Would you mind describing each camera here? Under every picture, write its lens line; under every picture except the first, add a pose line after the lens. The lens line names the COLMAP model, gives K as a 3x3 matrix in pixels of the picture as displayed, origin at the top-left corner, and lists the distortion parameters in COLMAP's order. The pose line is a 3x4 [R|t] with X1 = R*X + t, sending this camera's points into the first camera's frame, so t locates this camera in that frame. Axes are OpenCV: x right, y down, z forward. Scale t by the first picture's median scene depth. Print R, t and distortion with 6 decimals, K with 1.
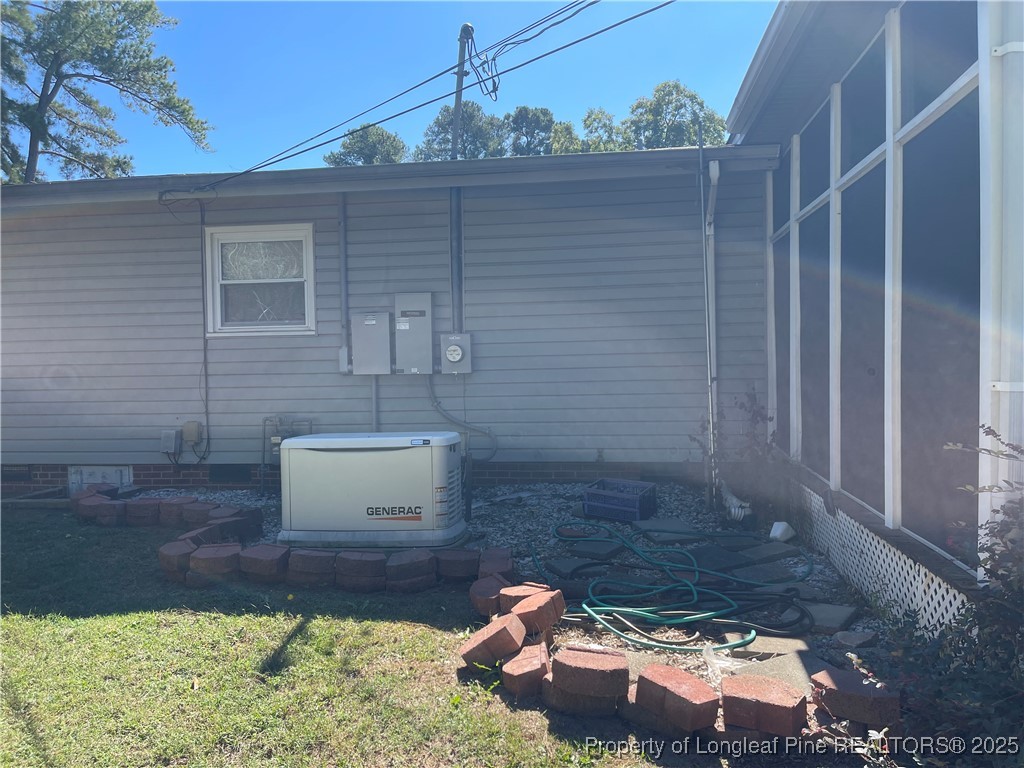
lens RADIAL K [[774.4, 0, 514.6], [0, 774.4, 384.4], [0, 0, 1]] dist [0.048755, -0.066140]
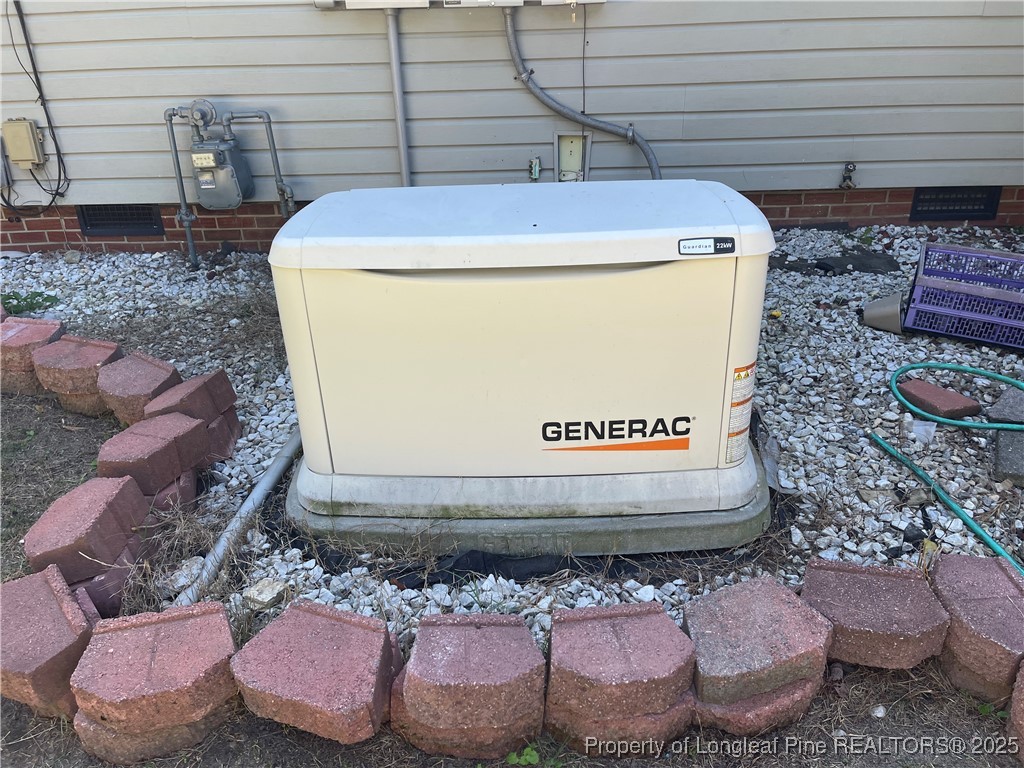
lens RADIAL K [[774.4, 0, 515.5], [0, 774.4, 387.2], [0, 0, 1]] dist [0.048755, -0.066140]
pose [[0.993849, -0.056411, 0.095297, -0.164864], [0.009194, 0.899594, 0.436630, -0.012346], [-0.110360, -0.433068, 0.894580, 0.472588]]
